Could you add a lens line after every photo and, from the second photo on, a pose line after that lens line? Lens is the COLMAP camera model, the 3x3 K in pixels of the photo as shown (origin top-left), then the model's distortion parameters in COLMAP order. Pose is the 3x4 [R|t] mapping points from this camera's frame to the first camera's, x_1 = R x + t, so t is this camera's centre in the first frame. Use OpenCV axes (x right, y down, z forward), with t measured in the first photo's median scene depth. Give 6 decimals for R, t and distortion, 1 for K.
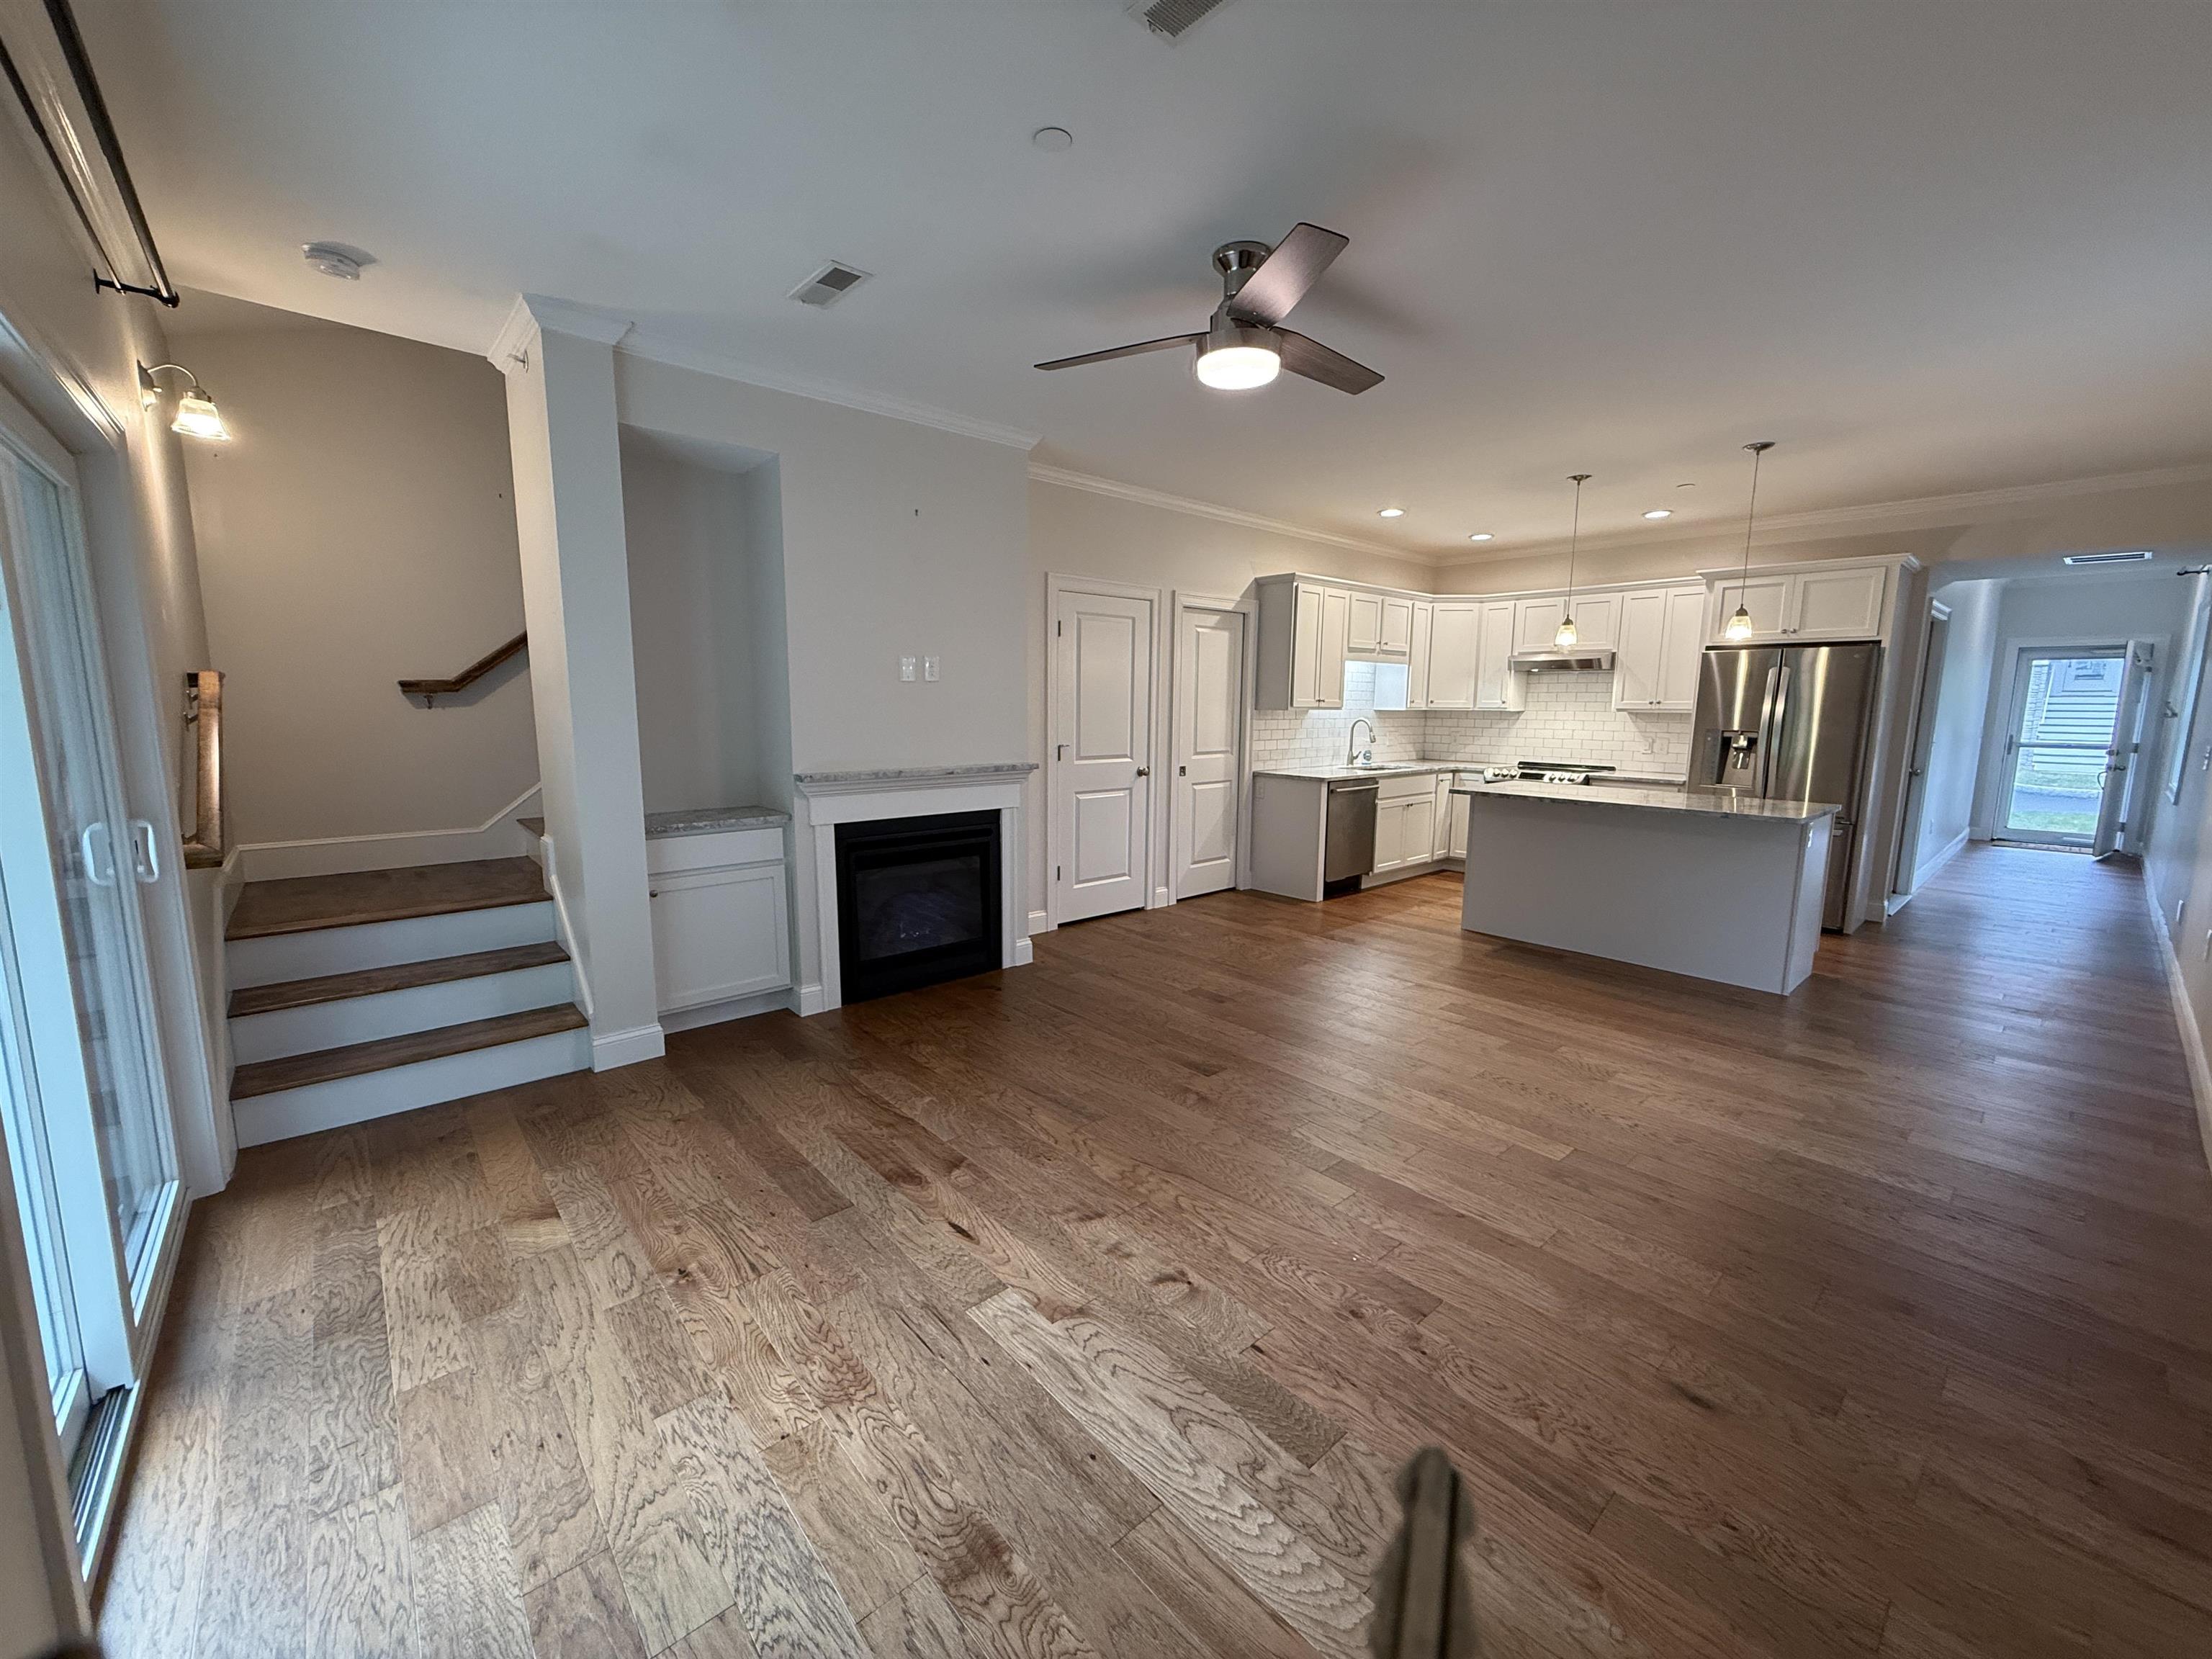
lens RADIAL K [[880.2, 0, 1093.7], [0, 880.2, 820.4], [0, 0, 1]] dist [-0.001808, -0.000028]
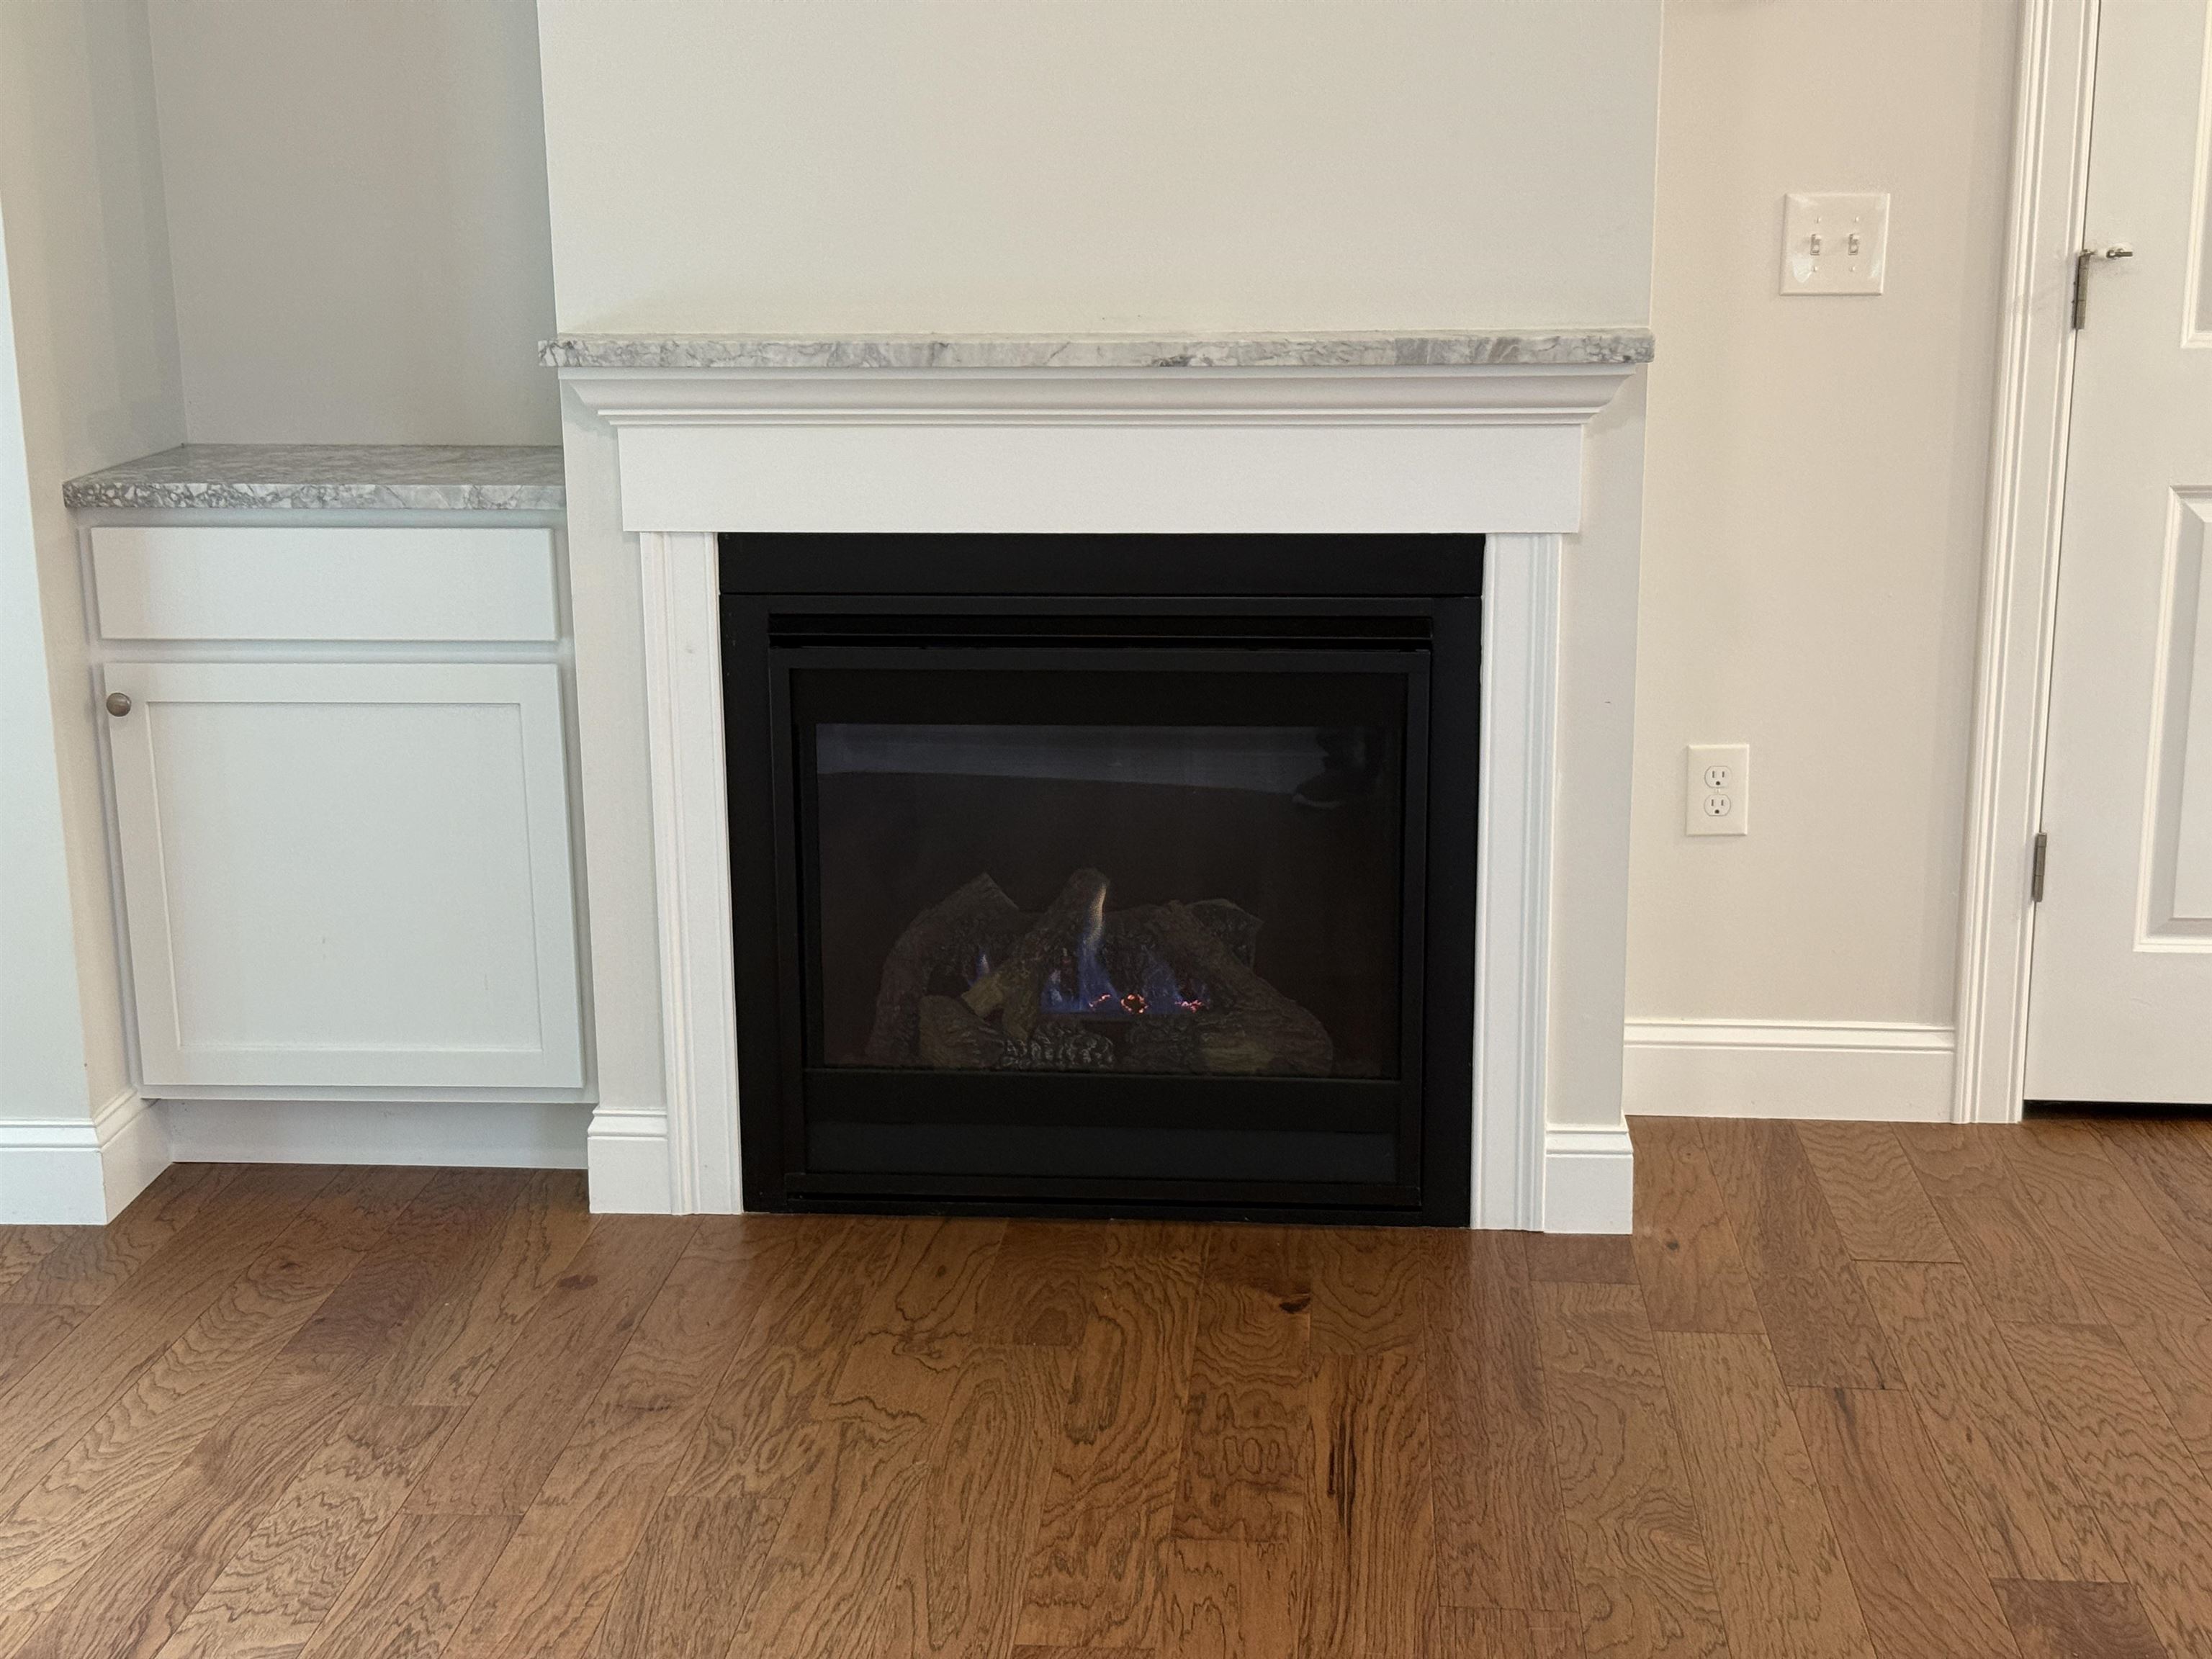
lens RADIAL K [[3081.2, 0, 1096.7], [0, 3081.2, 835.9], [0, 0, 1]] dist [0.114786, 0.000000]
pose [[0.697542, 0.154575, -0.699672, 0.215686], [-0.082764, 0.987300, 0.135607, -0.019981], [0.711748, -0.036684, 0.701477, 0.206096]]
